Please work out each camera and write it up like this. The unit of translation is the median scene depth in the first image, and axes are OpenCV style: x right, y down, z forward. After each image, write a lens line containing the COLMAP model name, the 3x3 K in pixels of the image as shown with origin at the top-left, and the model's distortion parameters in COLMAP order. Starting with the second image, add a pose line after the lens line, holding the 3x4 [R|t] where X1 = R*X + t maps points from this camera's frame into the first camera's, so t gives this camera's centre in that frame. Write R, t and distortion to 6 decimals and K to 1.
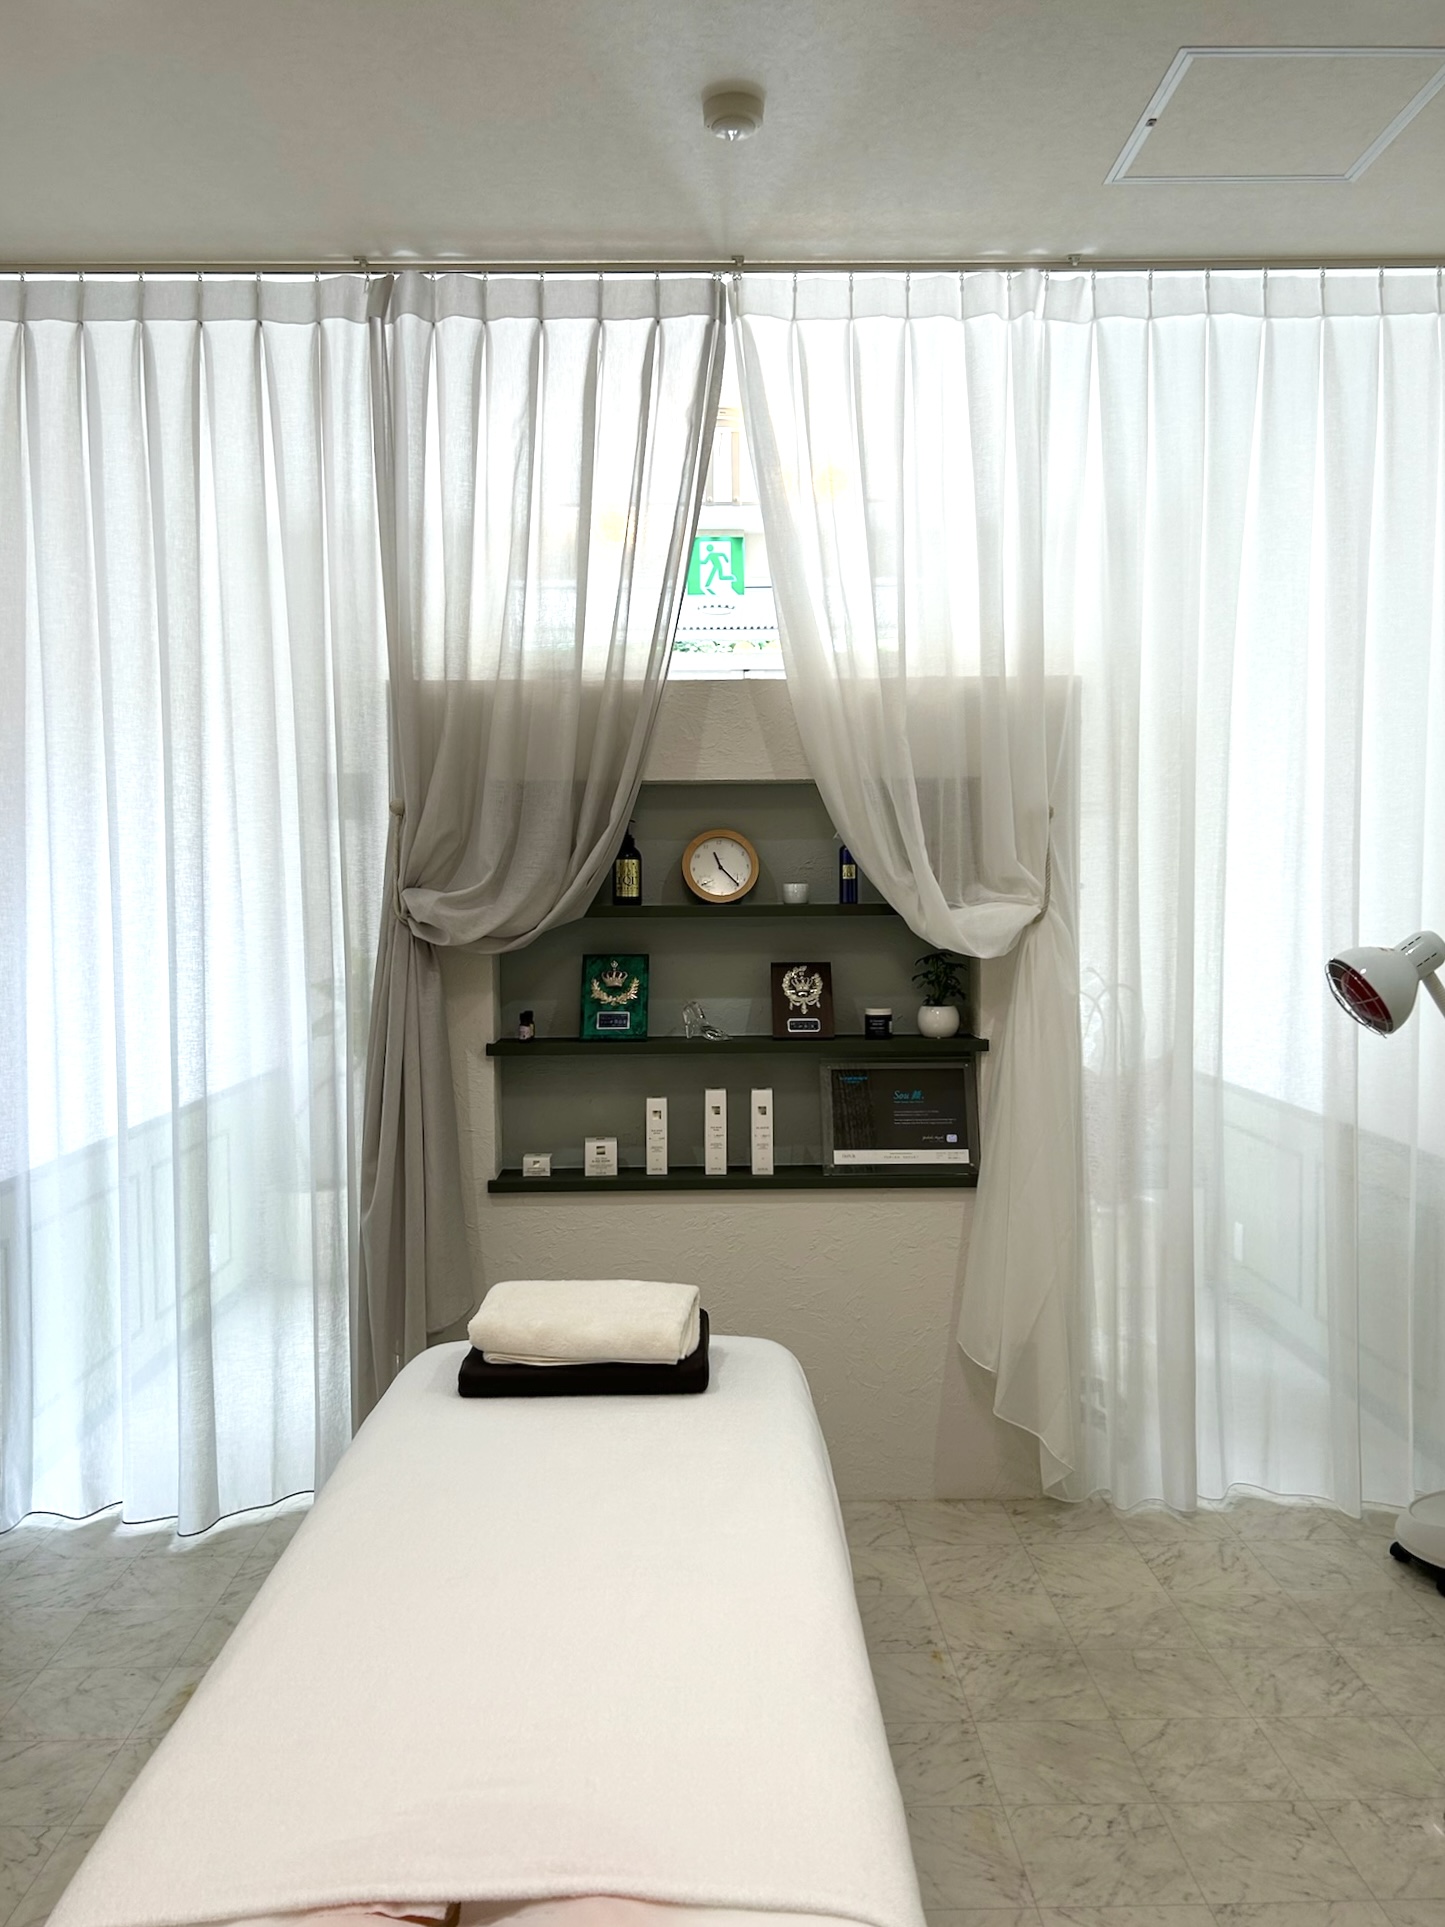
lens RADIAL K [[1463.5, 0, 727.5], [0, 1463.5, 980.9], [0, 0, 1]] dist [0.037429, -0.029473]
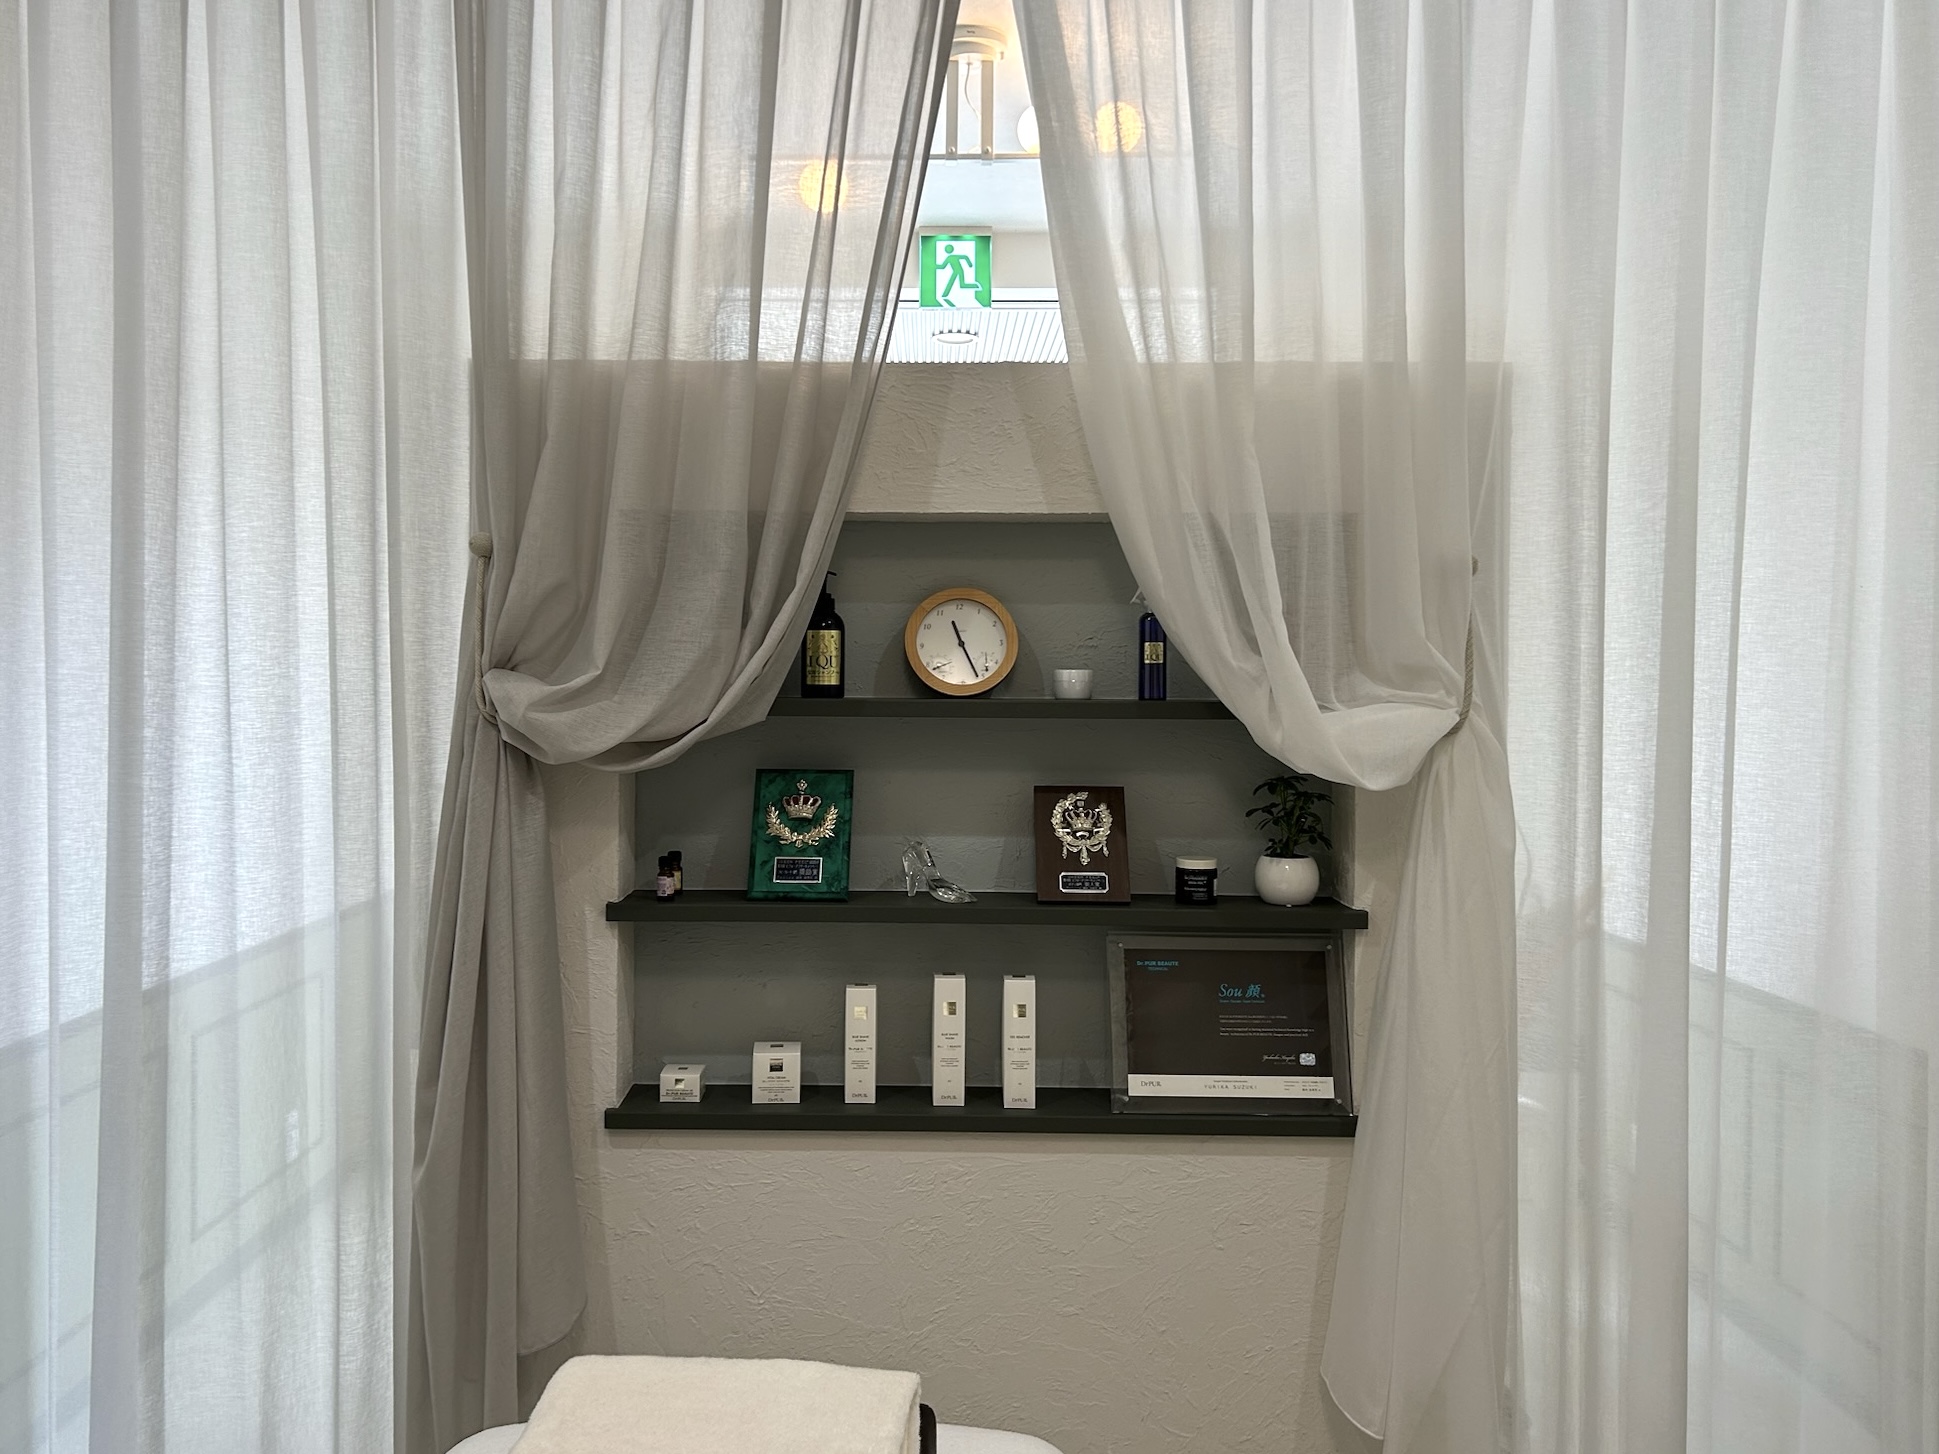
lens RADIAL K [[1472.6, 0, 969.7], [0, 1472.6, 711.3], [0, 0, 1]] dist [0.037429, -0.029473]
pose [[0.999852, 0.014701, 0.008992, -0.007064], [-0.014366, 0.999241, -0.036203, -0.022282], [-0.009517, 0.036068, 0.999304, 0.328405]]
